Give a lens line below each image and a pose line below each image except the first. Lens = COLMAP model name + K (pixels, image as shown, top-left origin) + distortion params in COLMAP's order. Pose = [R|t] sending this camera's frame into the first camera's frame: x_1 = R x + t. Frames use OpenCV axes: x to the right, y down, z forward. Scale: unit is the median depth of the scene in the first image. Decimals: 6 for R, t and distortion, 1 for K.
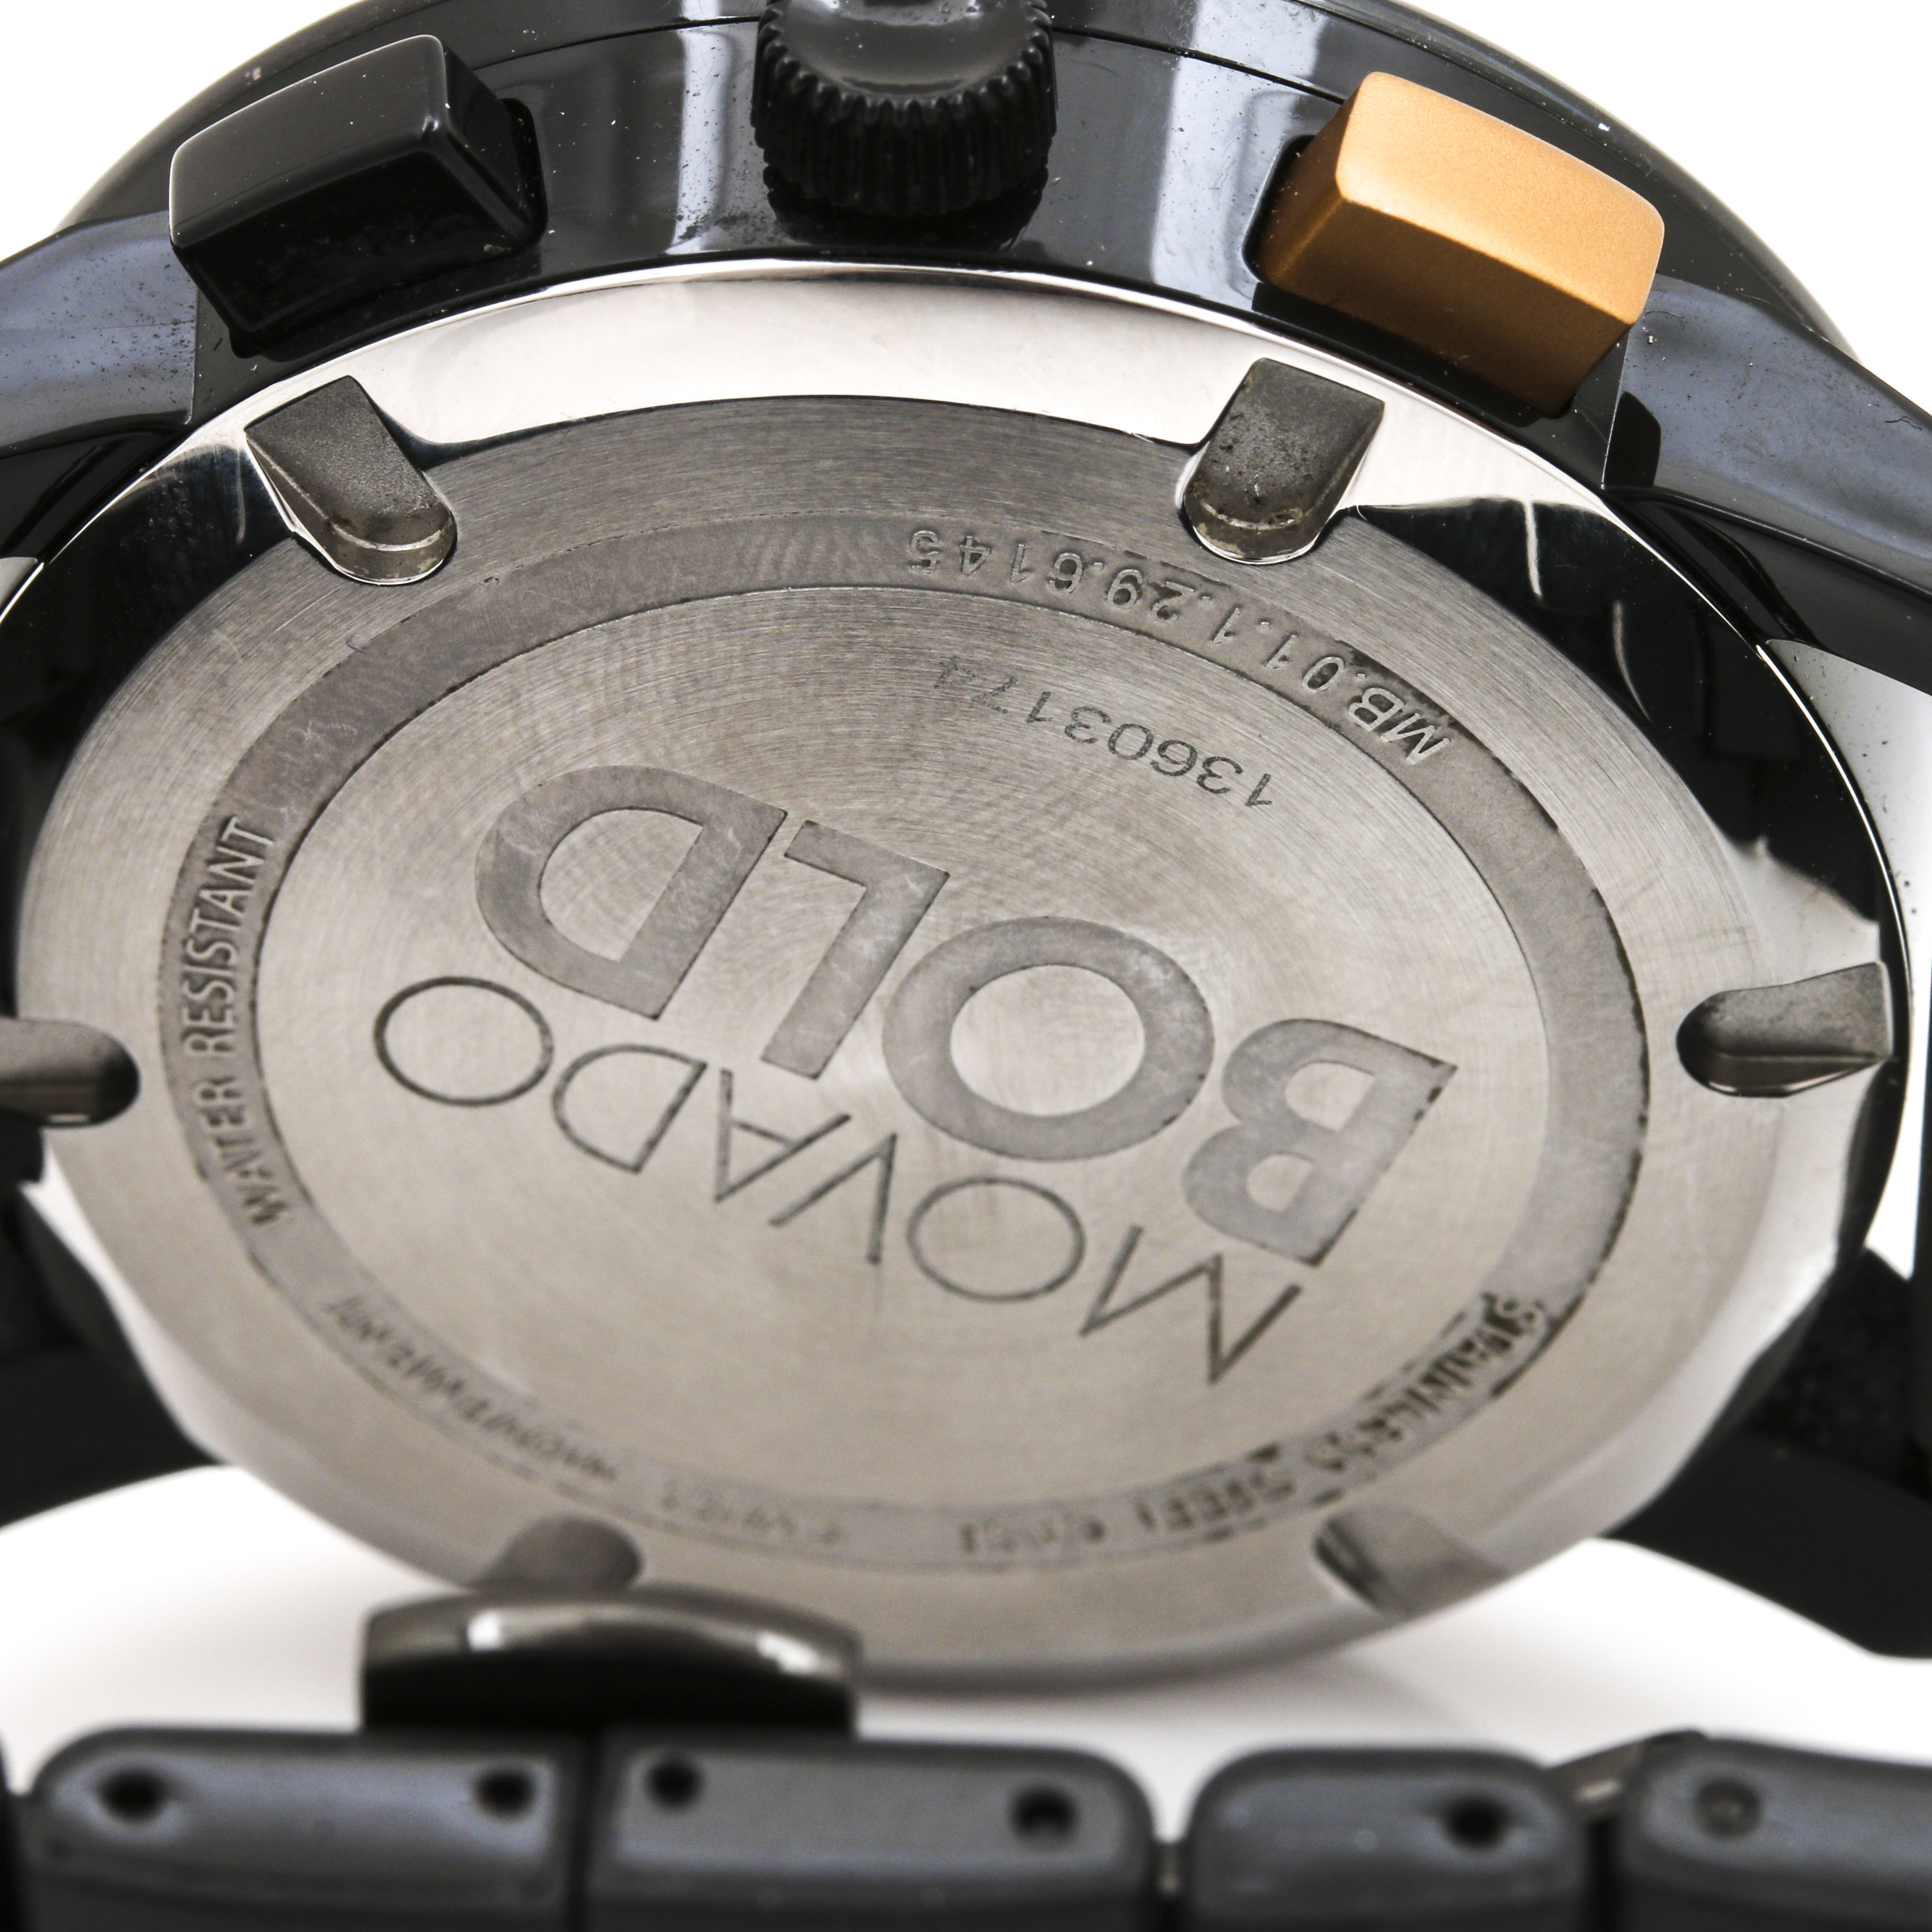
lens RADIAL K [[13893.0, 0, 966.6], [0, 13893.0, 965.8], [0, 0, 1]] dist [-0.133286, 0.000000]
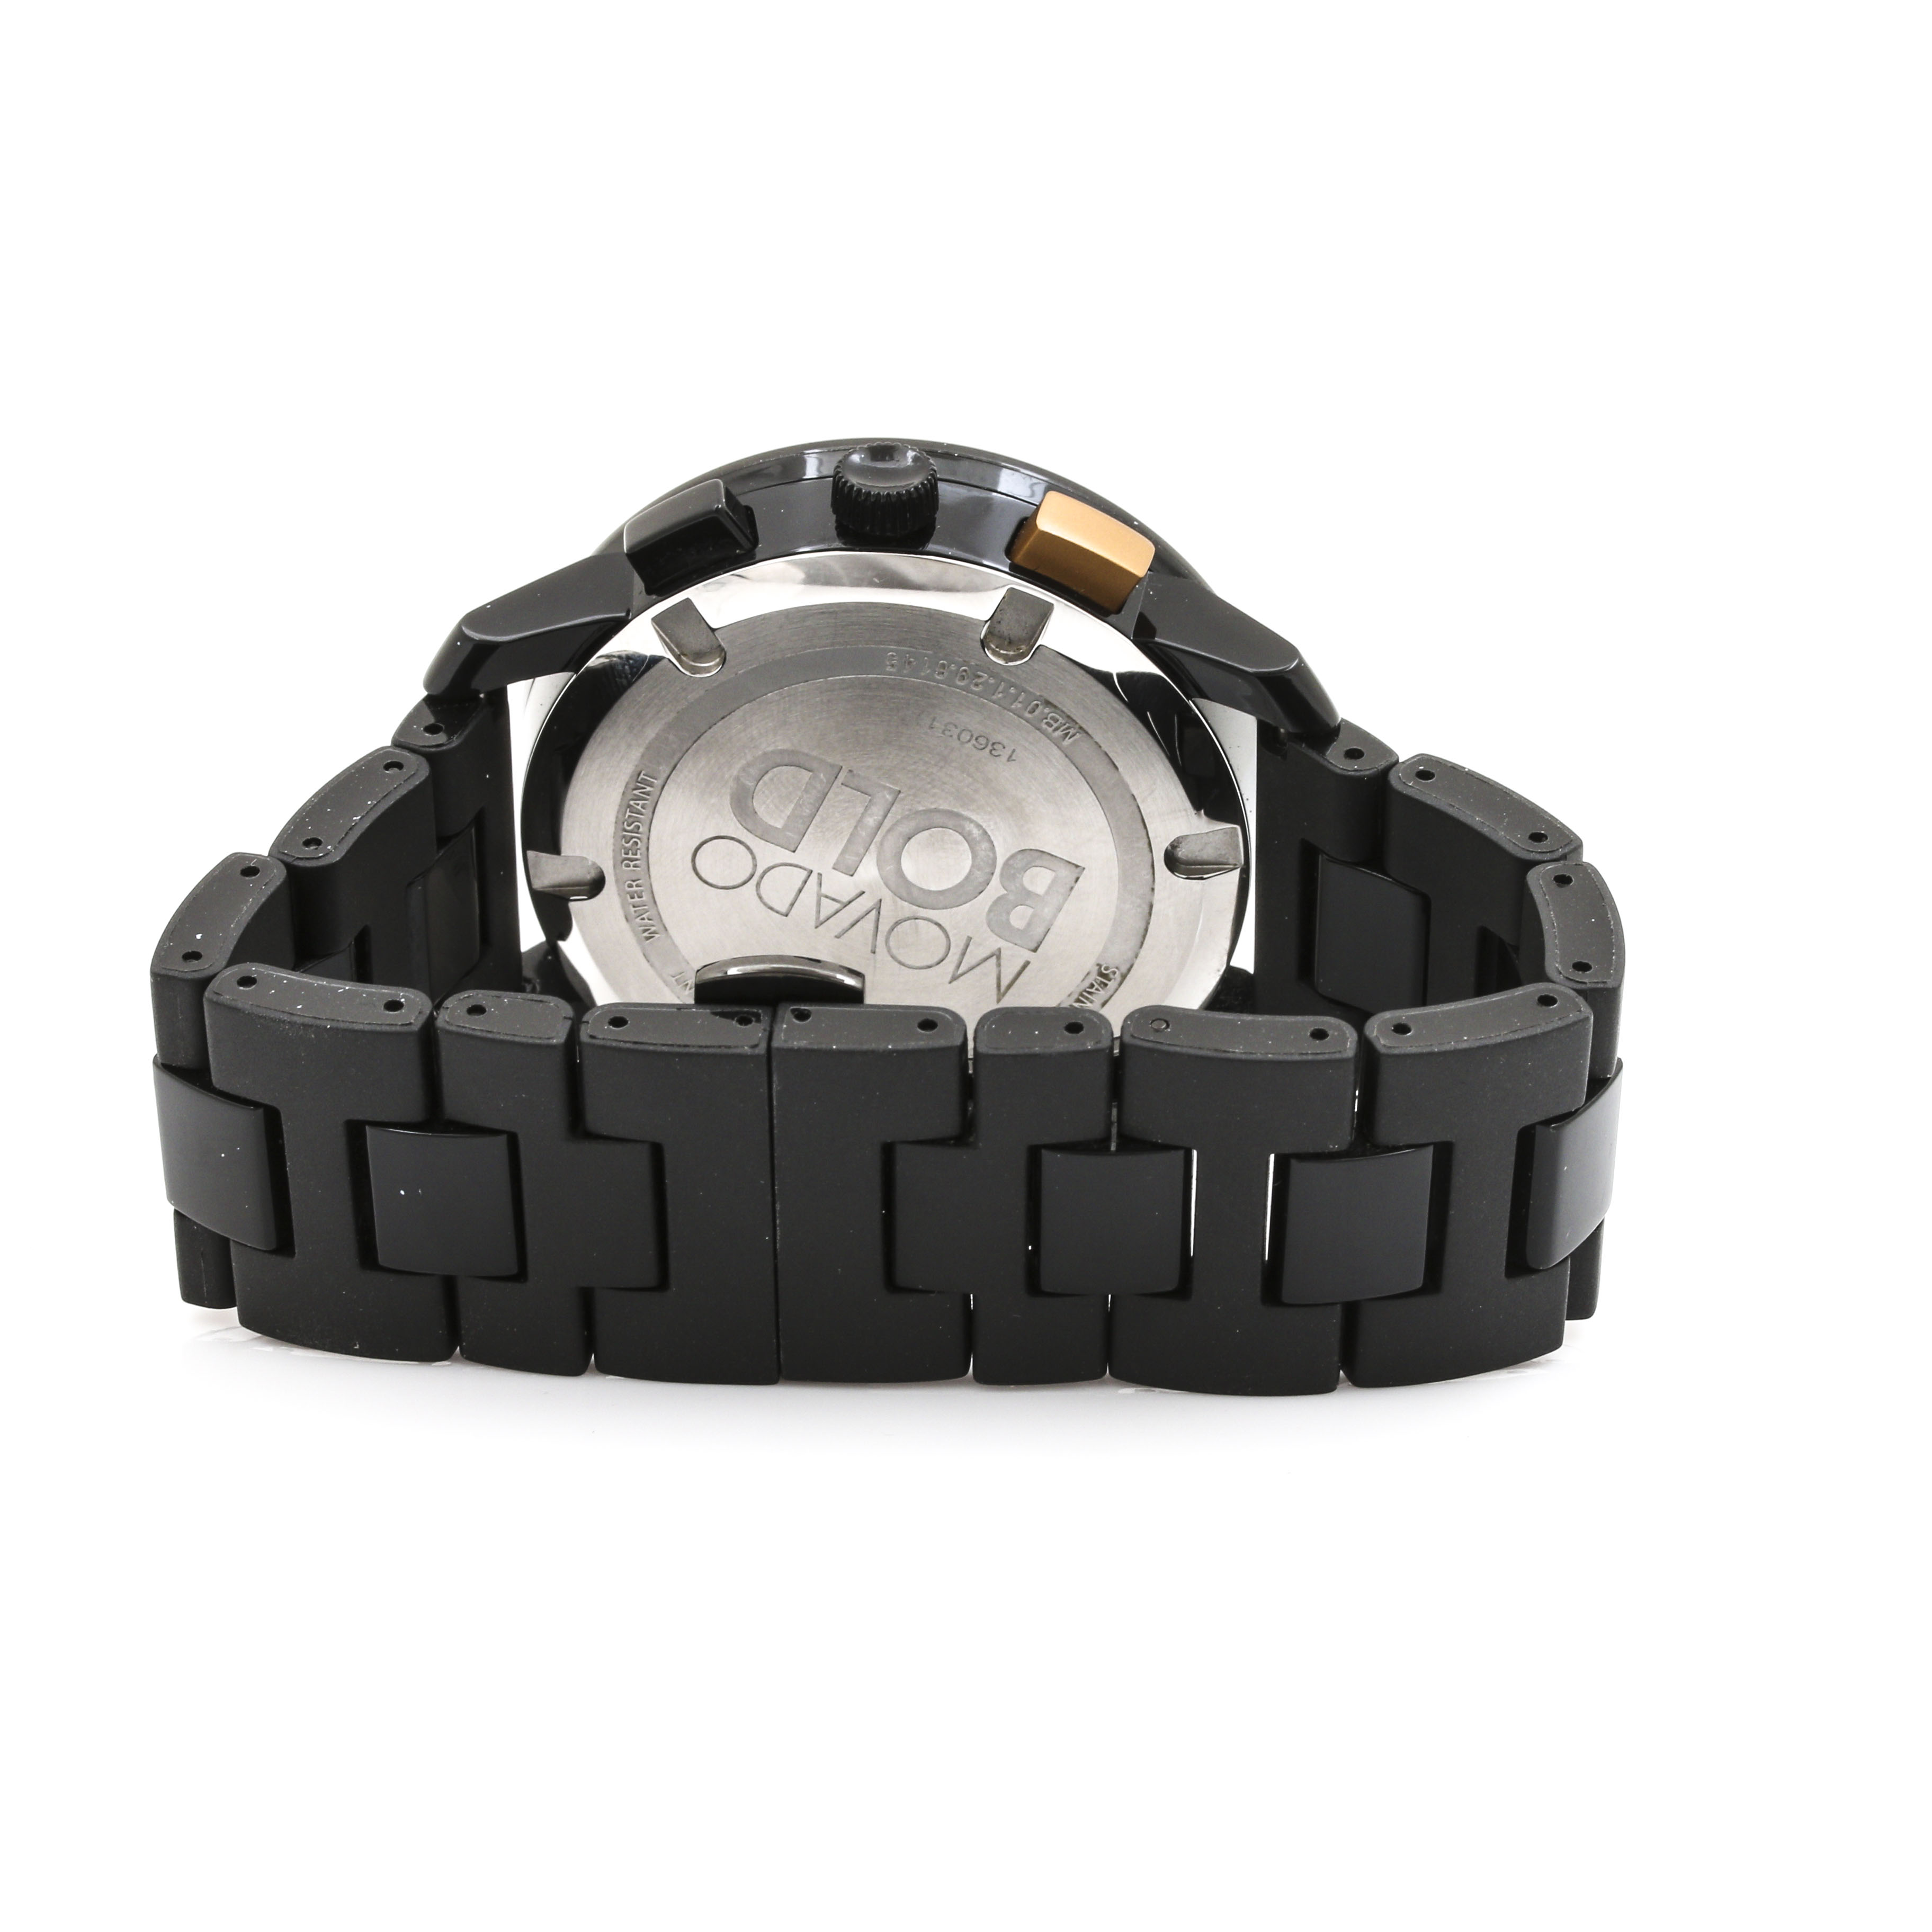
lens RADIAL K [[13893.0, 0, 965.8], [0, 13893.0, 966.1], [0, 0, 1]] dist [-0.133286, 0.000000]
pose [[0.999973, 0.004490, -0.005822, 0.027888], [-0.005295, 0.989206, -0.146439, 0.431500], [0.005102, 0.146466, 0.989203, -1.728859]]
